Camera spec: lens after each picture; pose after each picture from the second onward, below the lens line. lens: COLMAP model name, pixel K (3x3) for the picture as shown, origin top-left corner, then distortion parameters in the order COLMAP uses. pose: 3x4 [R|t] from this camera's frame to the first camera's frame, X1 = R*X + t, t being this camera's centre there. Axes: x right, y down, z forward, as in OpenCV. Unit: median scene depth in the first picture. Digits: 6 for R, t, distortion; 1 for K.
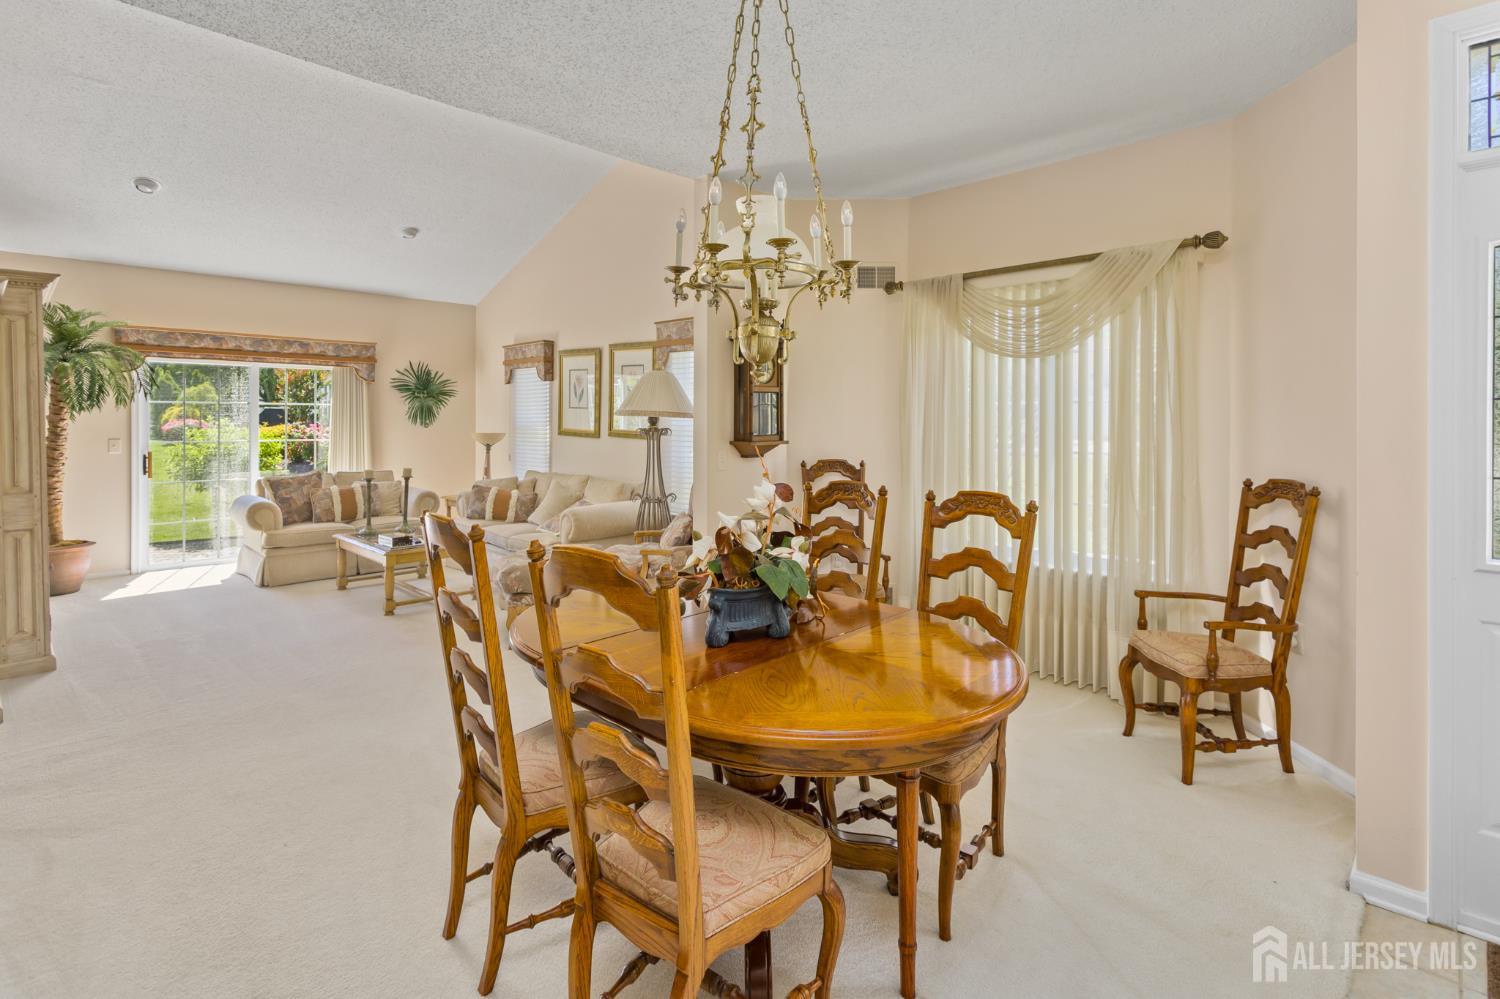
lens RADIAL K [[715.7, 0, 749.3], [0, 715.7, 443.9], [0, 0, 1]] dist [0.002924, 0.000666]
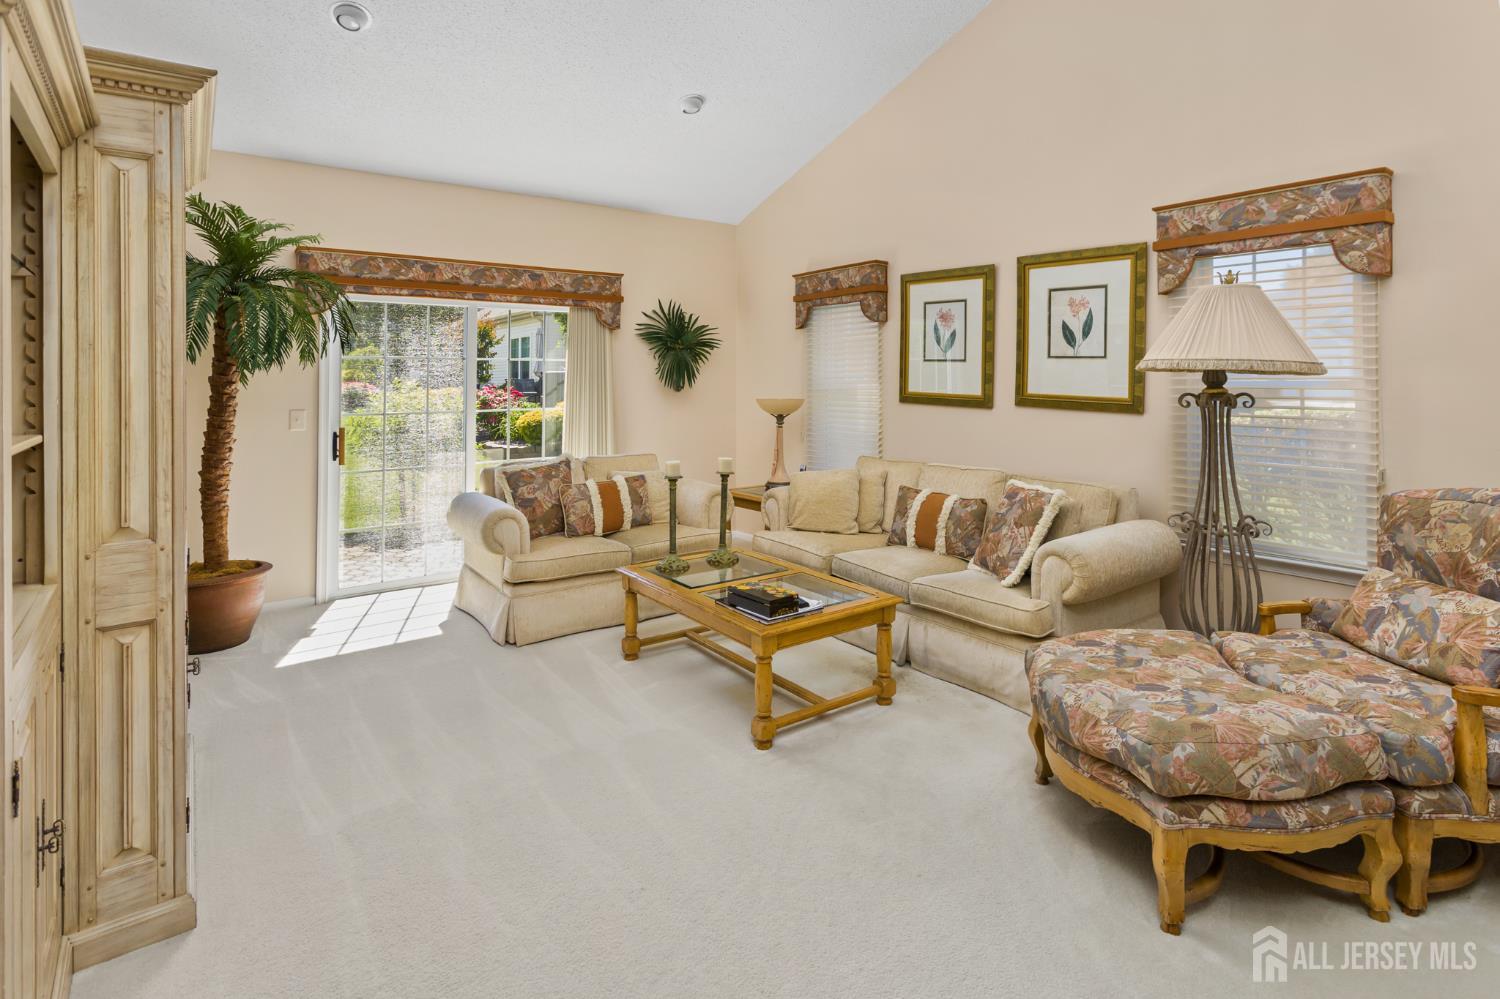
lens RADIAL K [[806.4, 0, 830.7], [0, 806.4, 388.2], [0, 0, 1]] dist [-0.005024, 0.000638]
pose [[0.991465, -0.004805, -0.130282, -0.328190], [0.001882, 0.999744, -0.022546, -0.011971], [0.130357, 0.022109, 0.991221, 0.356005]]
